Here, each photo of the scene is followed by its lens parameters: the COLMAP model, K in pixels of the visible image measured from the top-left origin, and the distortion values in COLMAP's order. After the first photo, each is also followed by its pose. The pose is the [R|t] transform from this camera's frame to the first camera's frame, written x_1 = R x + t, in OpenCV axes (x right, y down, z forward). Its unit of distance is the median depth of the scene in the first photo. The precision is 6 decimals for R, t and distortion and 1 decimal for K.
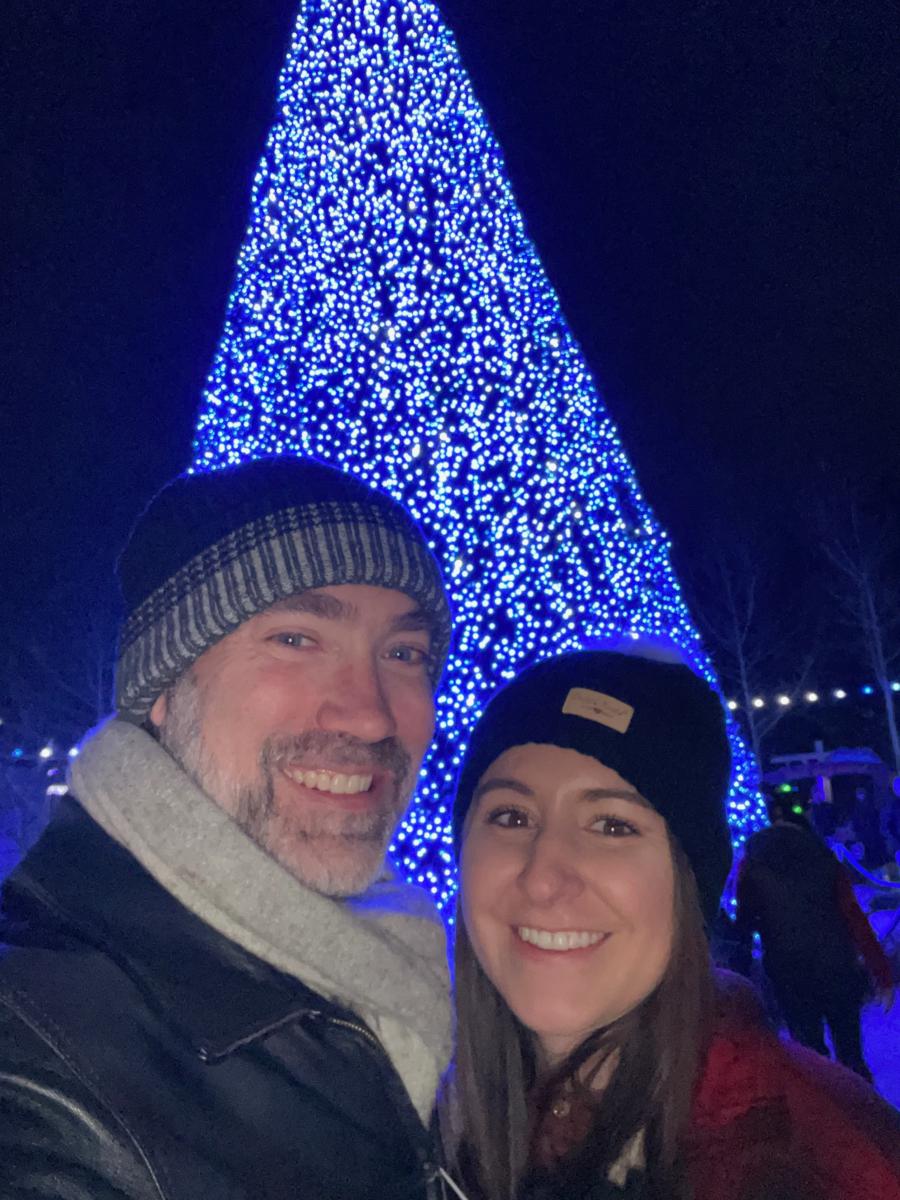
lens RADIAL K [[1070.7, 0, 447.4], [0, 1070.7, 604.2], [0, 0, 1]] dist [0.038254, 0.002268]
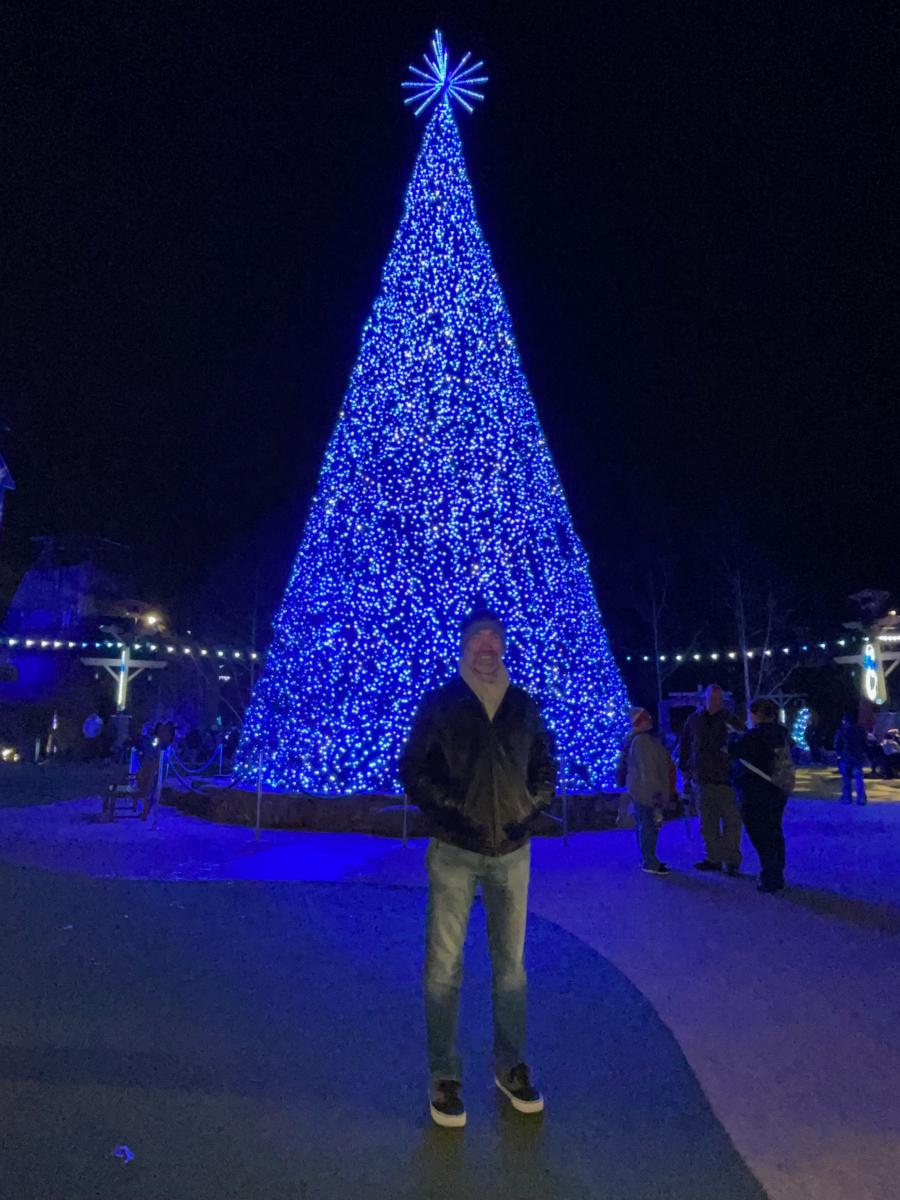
lens RADIAL K [[719.8, 0, 446.5], [0, 719.8, 599.5], [0, 0, 1]] dist [-0.004460, -0.002872]
pose [[0.995817, 0.074868, -0.052368, 0.049422], [-0.073053, 0.996687, 0.035764, -0.019847], [0.054872, -0.031789, 0.997987, -0.164791]]
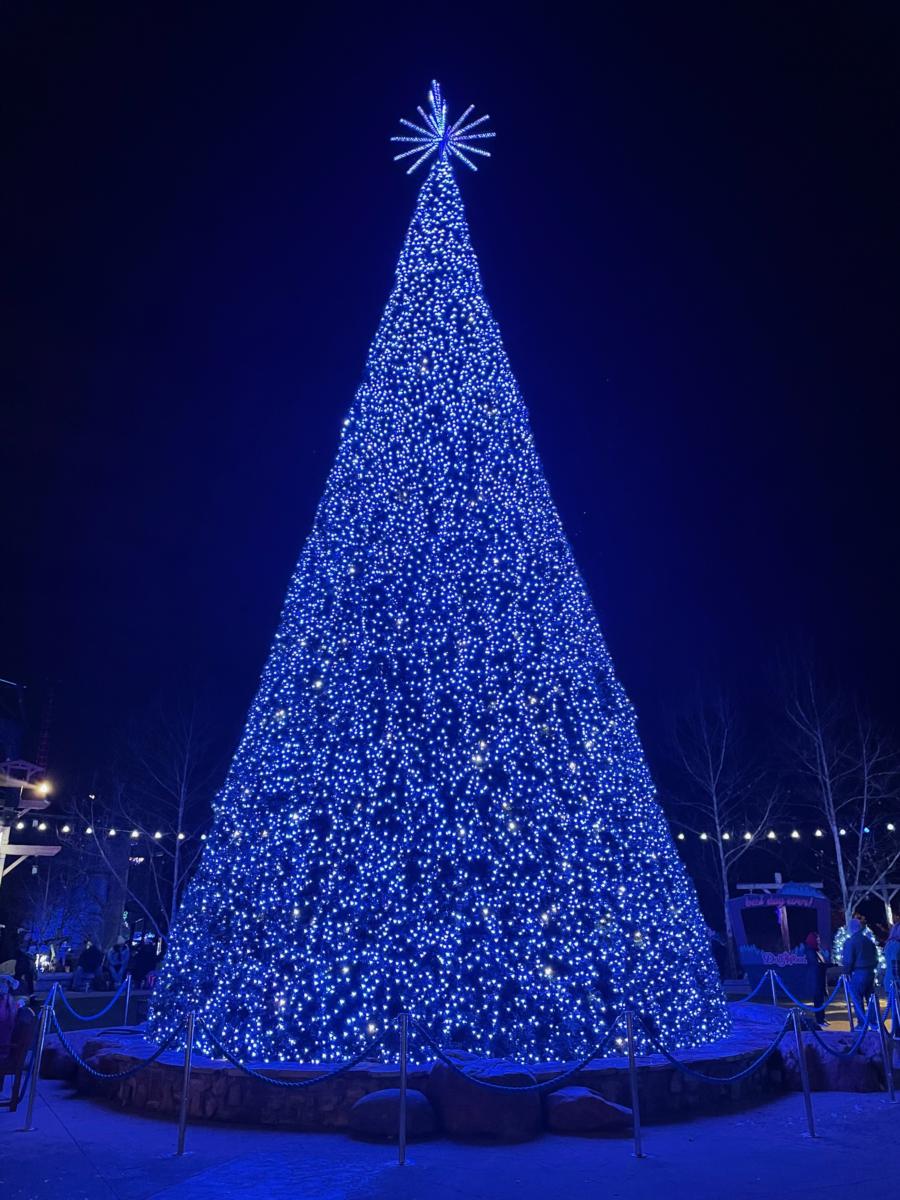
lens RADIAL K [[902.4, 0, 456.6], [0, 902.4, 595.7], [0, 0, 1]] dist [0.110617, -0.144326]
pose [[0.997114, 0.066607, -0.036420, 0.021708], [-0.070806, 0.989012, -0.129780, -0.044853], [0.027376, 0.131984, 0.990874, -0.118792]]
